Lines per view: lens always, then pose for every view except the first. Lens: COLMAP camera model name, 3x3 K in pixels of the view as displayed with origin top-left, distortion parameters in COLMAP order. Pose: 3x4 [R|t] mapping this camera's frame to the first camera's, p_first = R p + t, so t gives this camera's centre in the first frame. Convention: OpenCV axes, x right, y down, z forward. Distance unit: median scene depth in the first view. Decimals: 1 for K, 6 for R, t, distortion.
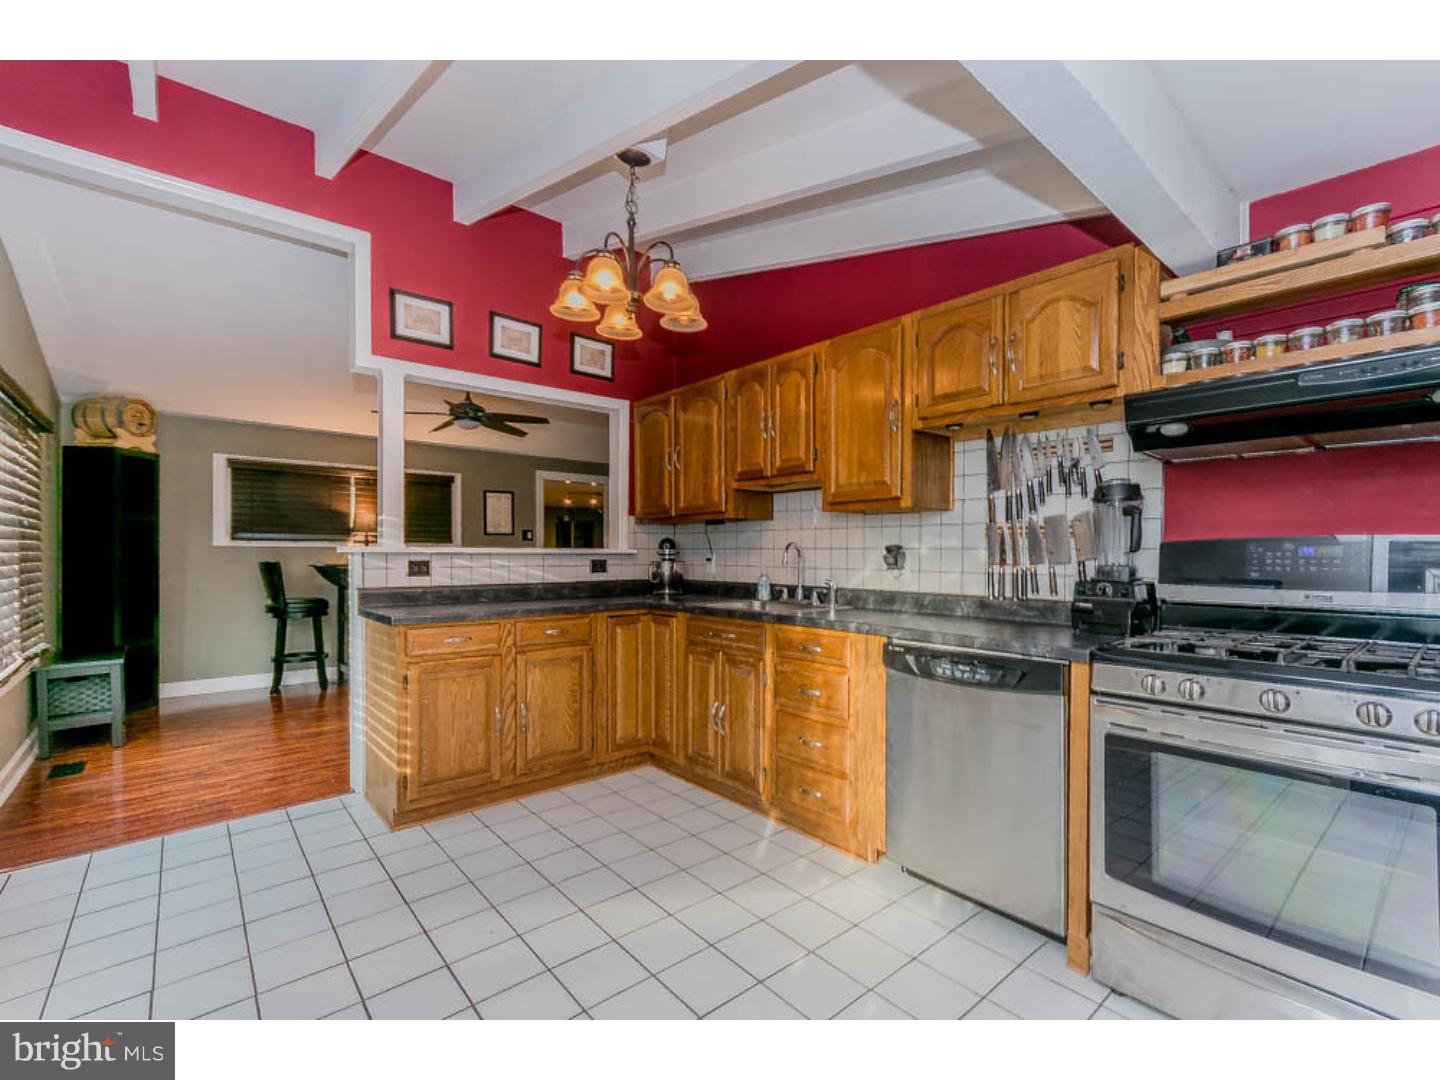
lens RADIAL K [[635.1, 0, 720.9], [0, 635.1, 554.3], [0, 0, 1]] dist [0.000115, -0.000013]
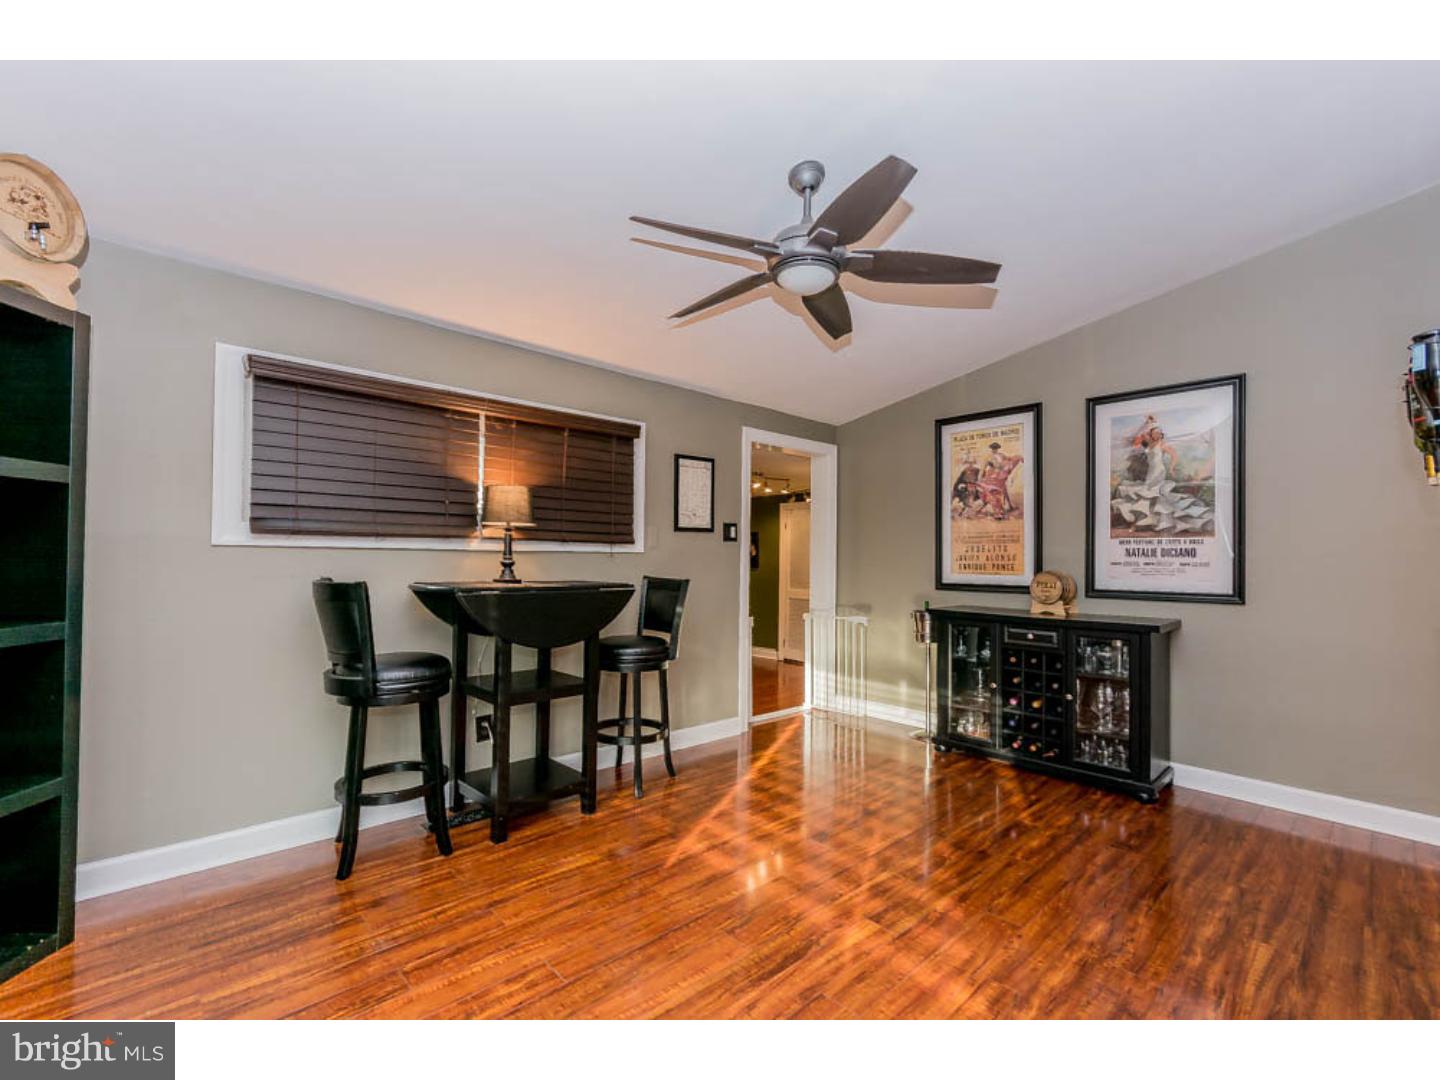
lens RADIAL K [[629.8, 0, 721.0], [0, 629.8, 547.7], [0, 0, 1]] dist [0.000788, -0.000003]
pose [[0.999237, 0.007057, 0.038409, -0.435913], [-0.006369, 0.999818, -0.017988, -0.005368], [-0.038529, 0.017730, 0.999100, 0.516354]]
